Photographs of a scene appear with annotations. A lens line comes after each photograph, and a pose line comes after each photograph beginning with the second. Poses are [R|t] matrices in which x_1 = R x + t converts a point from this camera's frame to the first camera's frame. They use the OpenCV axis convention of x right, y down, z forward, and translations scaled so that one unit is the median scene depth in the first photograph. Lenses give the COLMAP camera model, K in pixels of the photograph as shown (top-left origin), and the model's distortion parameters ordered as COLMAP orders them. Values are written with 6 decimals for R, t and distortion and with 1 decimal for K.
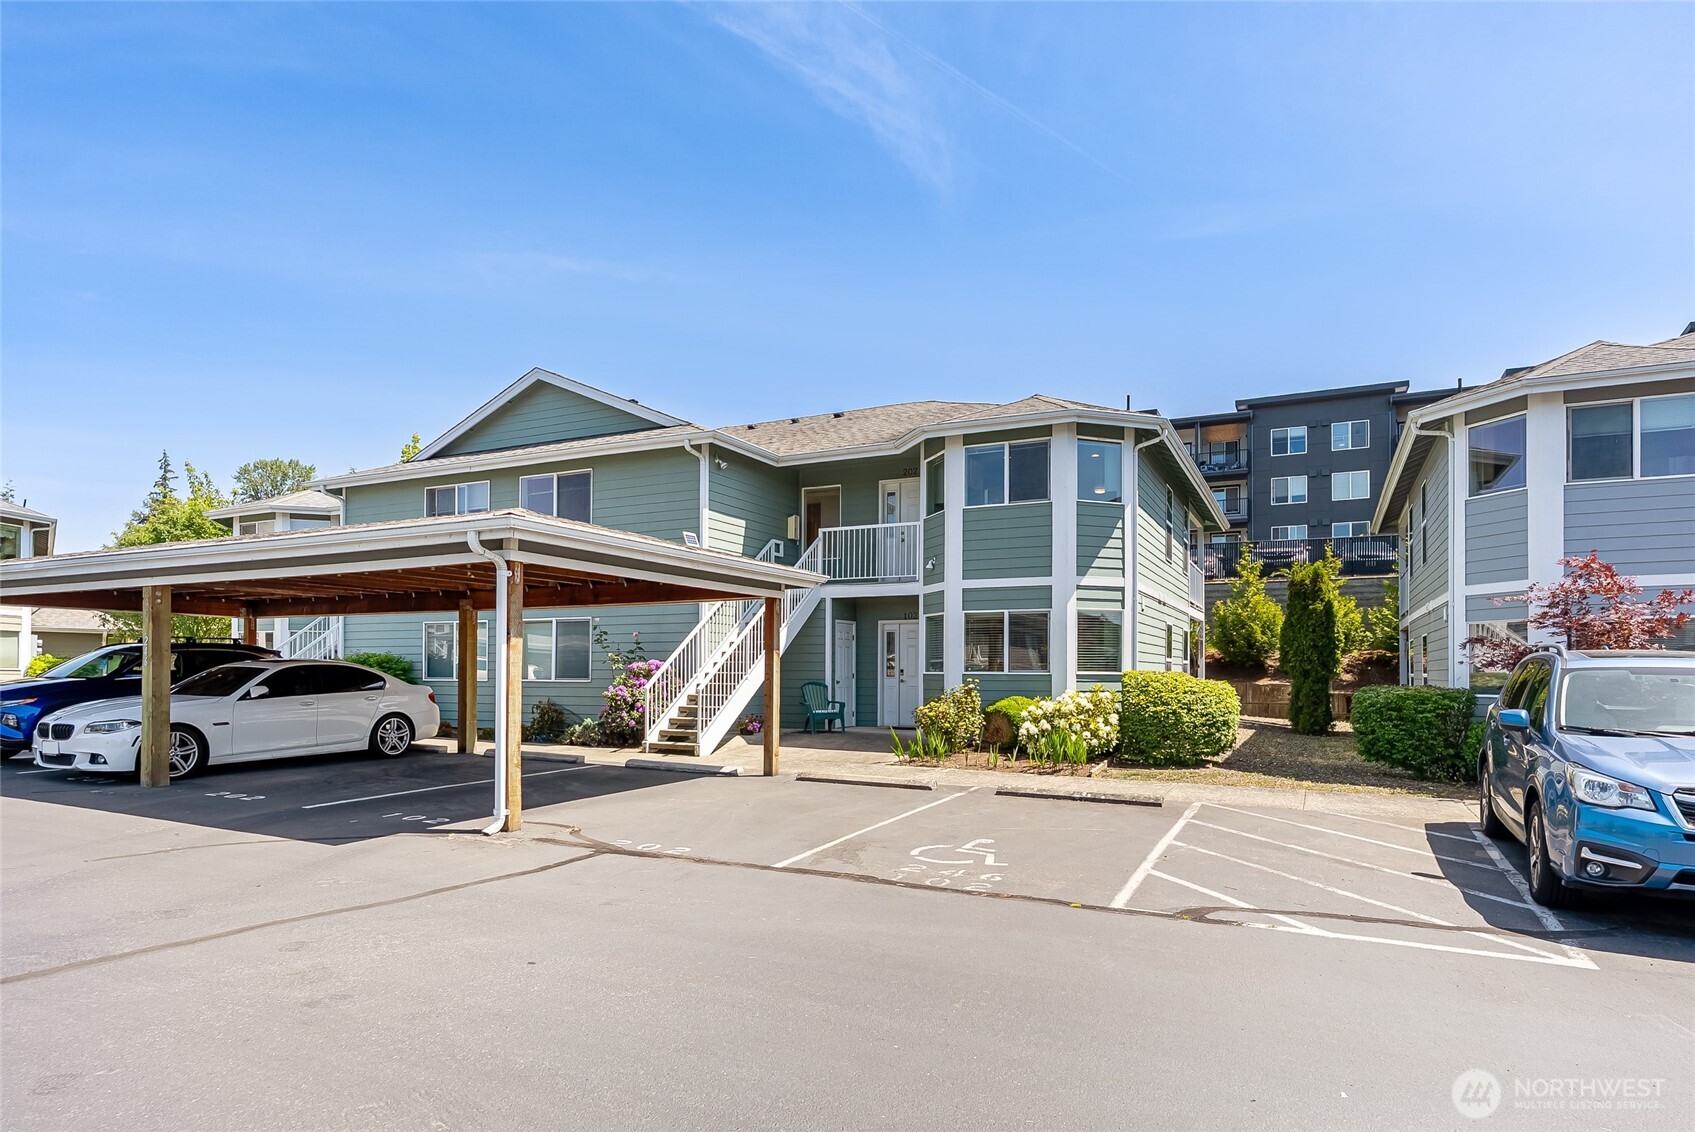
lens RADIAL K [[954.7, 0, 854.8], [0, 954.7, 648.1], [0, 0, 1]] dist [0.000223, -0.000642]
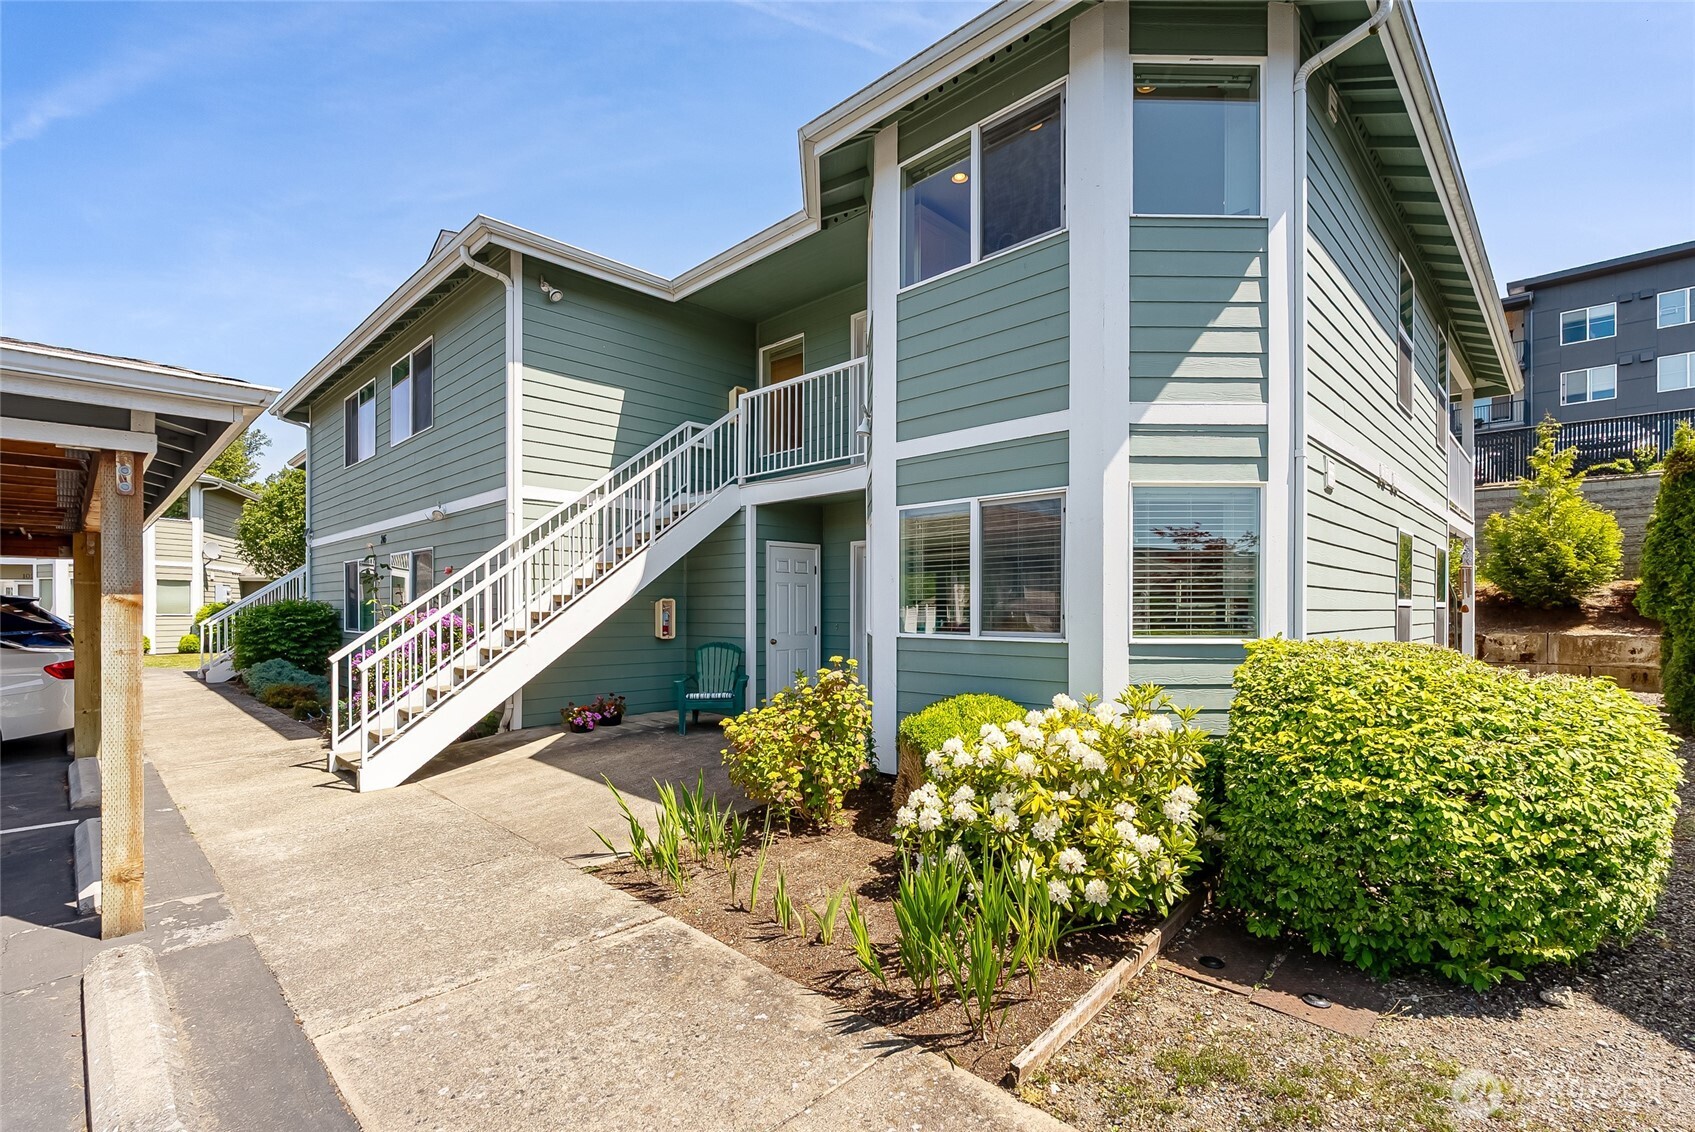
lens RADIAL K [[768.5, 0, 841.9], [0, 768.5, 604.1], [0, 0, 1]] dist [-0.000352, 0.000091]
pose [[0.948687, -0.004498, -0.316184, 0.213921], [0.010828, 0.999775, 0.018267, 0.003086], [0.316030, -0.020753, 0.948522, 0.634614]]
